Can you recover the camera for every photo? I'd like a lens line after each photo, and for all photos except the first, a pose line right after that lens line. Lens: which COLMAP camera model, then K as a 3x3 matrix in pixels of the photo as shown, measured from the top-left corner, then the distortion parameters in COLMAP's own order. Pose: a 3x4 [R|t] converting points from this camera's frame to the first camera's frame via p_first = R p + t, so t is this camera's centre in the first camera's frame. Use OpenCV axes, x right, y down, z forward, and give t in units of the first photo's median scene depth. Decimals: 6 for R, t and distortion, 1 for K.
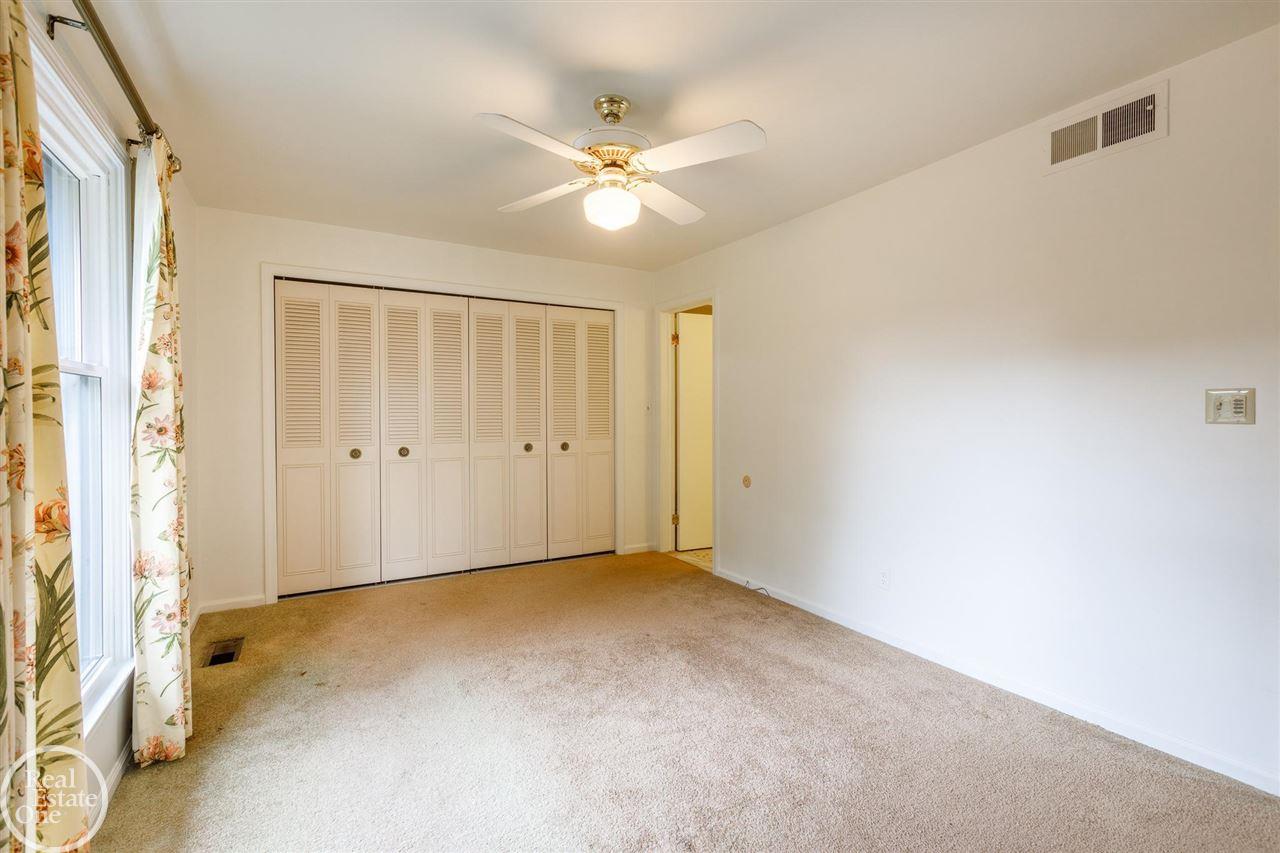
lens RADIAL K [[574.9, 0, 632.5], [0, 574.9, 415.7], [0, 0, 1]] dist [-0.004643, -0.000243]
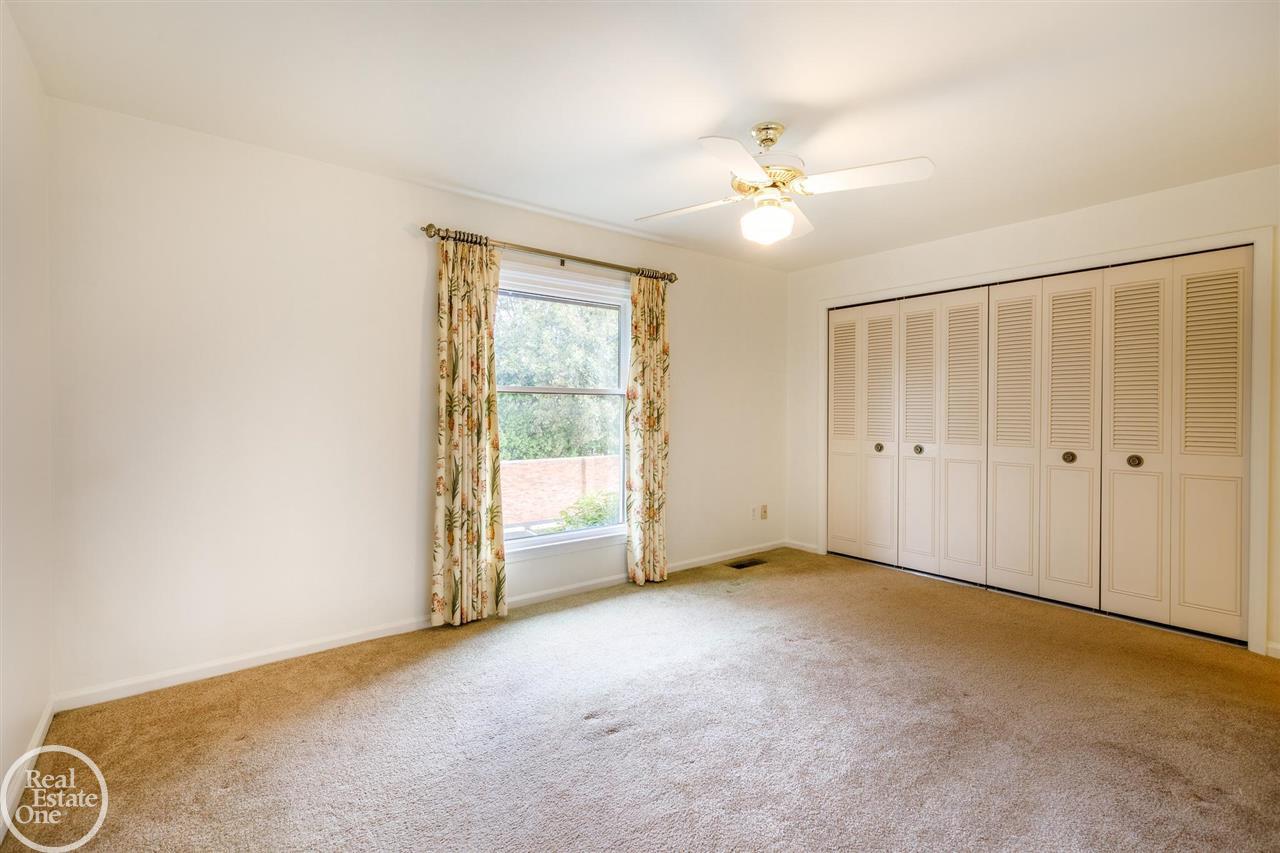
lens RADIAL K [[574.9, 0, 632.5], [0, 574.9, 415.7], [0, 0, 1]] dist [-0.004643, -0.000243]
pose [[0.141643, 0.009910, -0.989868, 0.631056], [-0.010511, 0.999909, 0.008507, -0.002697], [0.989862, 0.009200, 0.141734, 0.369742]]
